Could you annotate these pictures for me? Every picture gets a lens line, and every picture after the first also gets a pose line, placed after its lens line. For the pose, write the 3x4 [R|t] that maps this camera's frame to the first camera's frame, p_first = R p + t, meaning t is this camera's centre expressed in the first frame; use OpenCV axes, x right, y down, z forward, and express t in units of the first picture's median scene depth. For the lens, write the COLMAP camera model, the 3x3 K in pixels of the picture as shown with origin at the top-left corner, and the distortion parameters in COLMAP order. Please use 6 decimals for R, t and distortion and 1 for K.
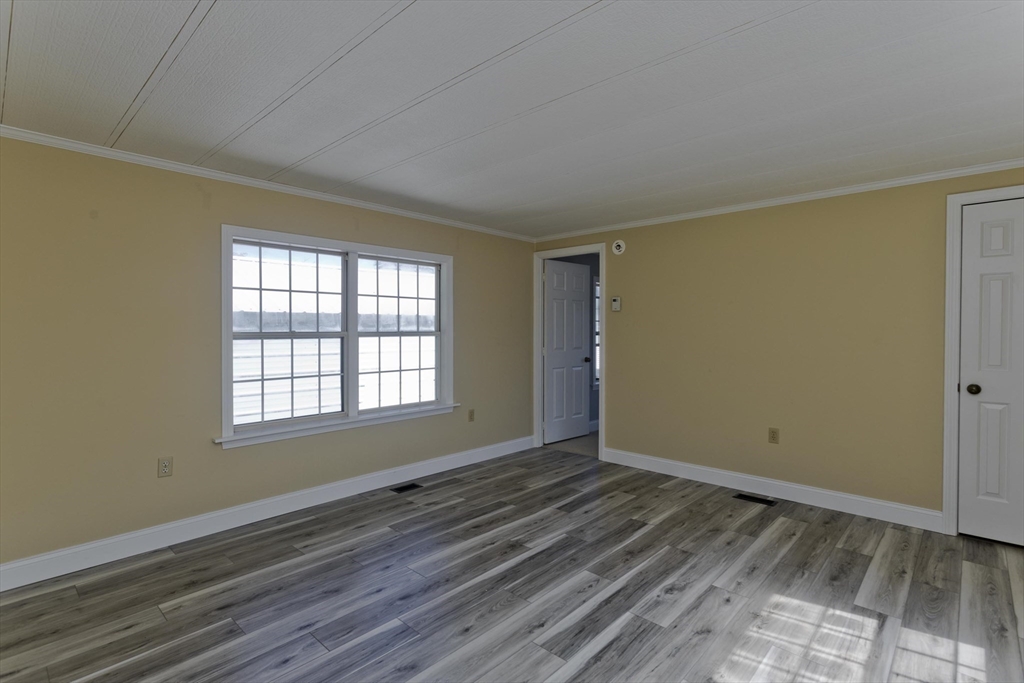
lens RADIAL K [[495.2, 0, 507.0], [0, 495.2, 337.3], [0, 0, 1]] dist [0.002991, 0.000510]
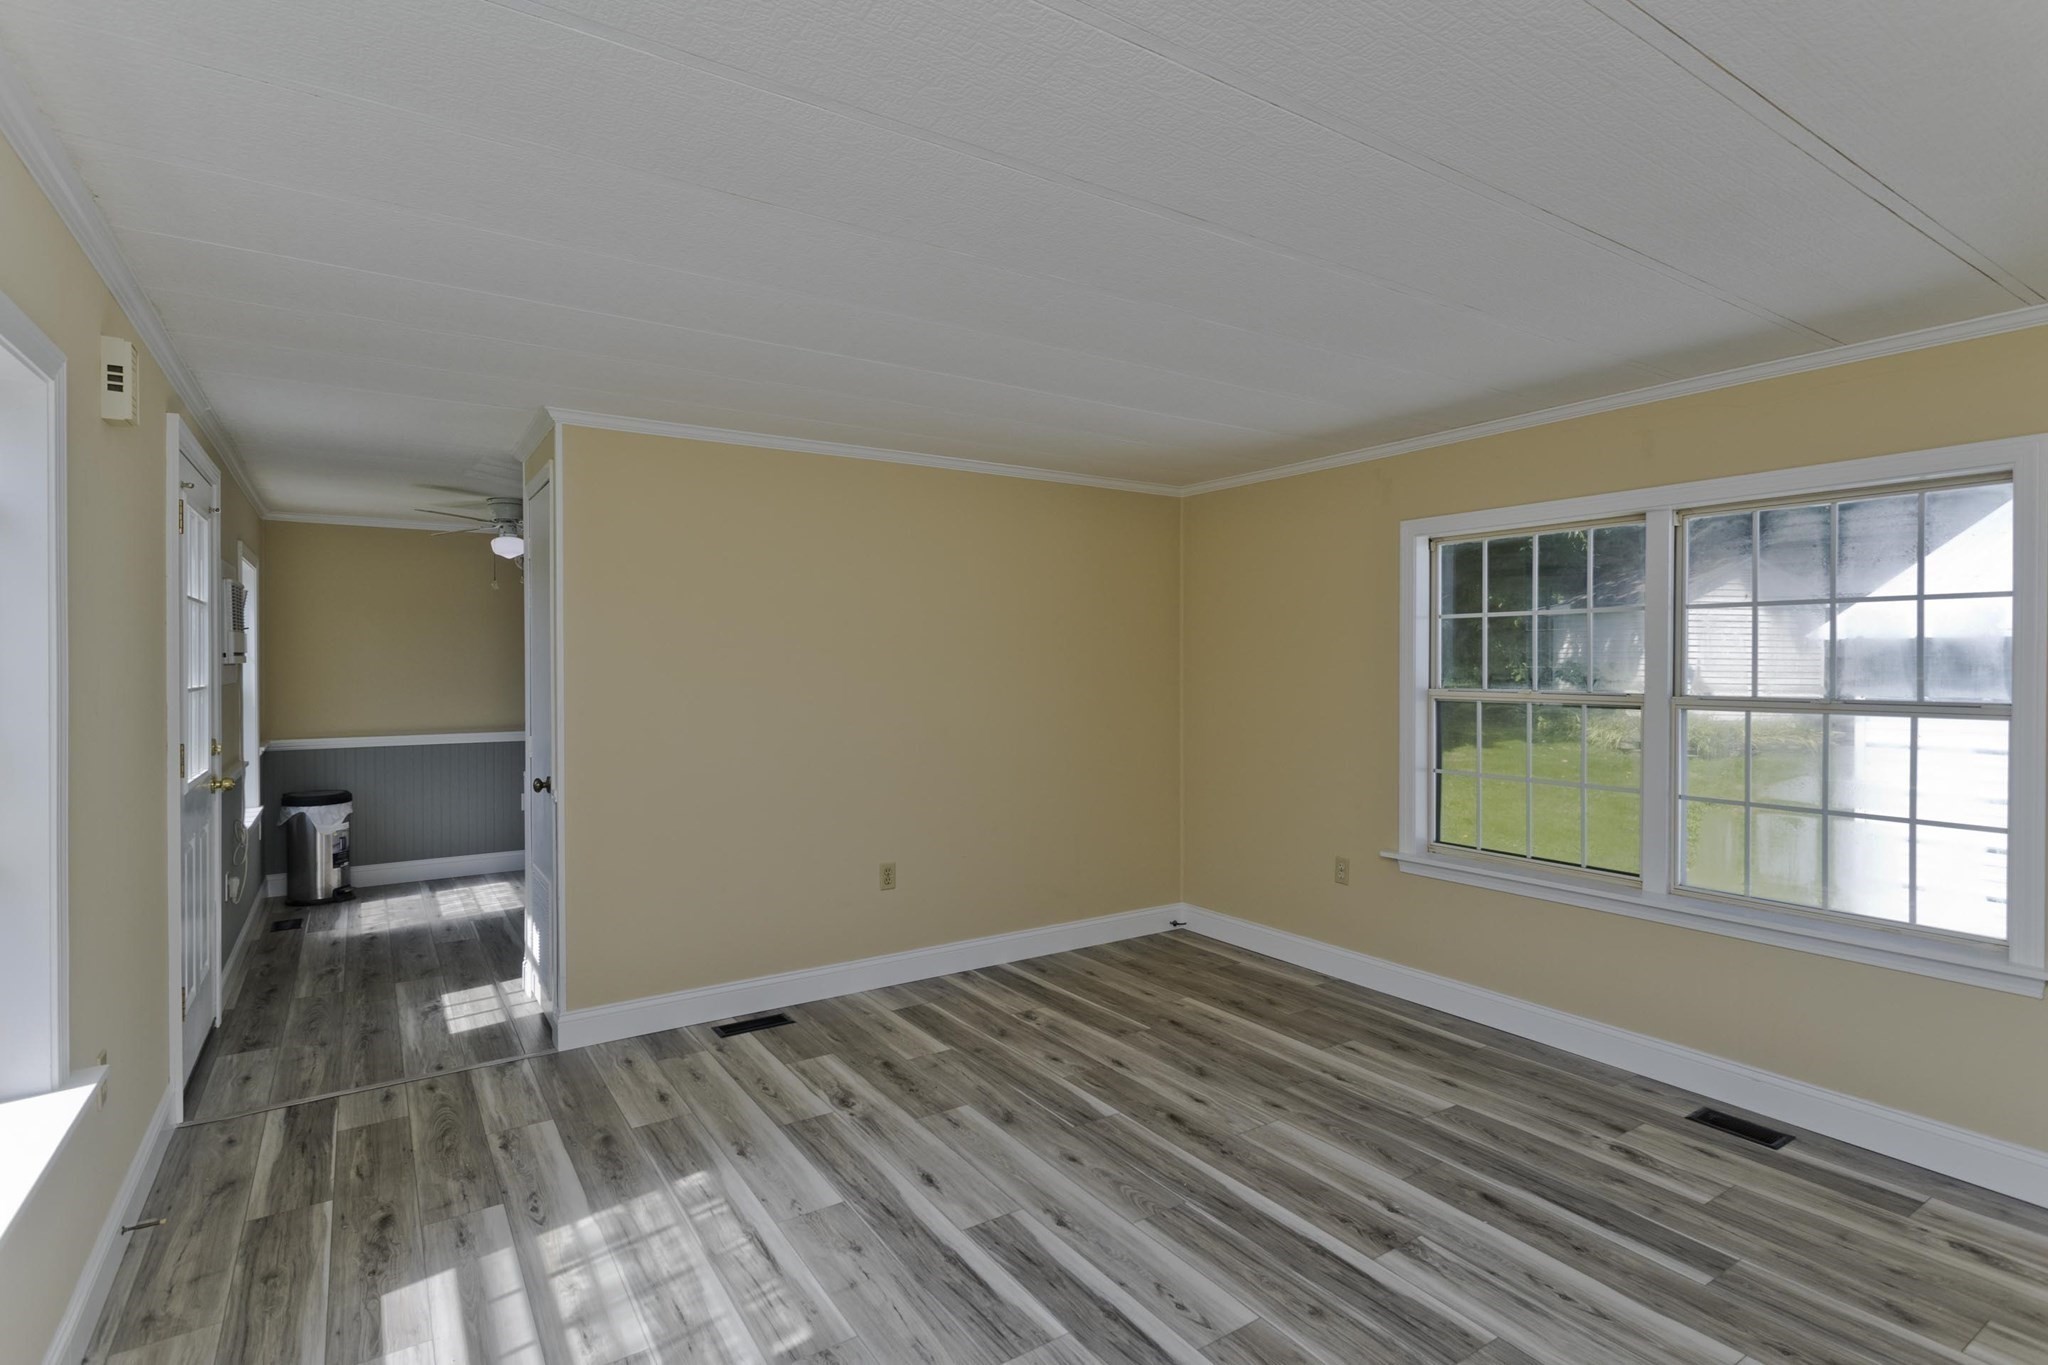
lens RADIAL K [[990.4, 0, 1014.1], [0, 990.4, 674.0], [0, 0, 1]] dist [0.002991, 0.000510]
pose [[-0.232927, 0.012607, -0.972412, 0.876892], [-0.013752, 0.999773, 0.016255, -0.048967], [0.972397, 0.017159, -0.232701, 0.893654]]
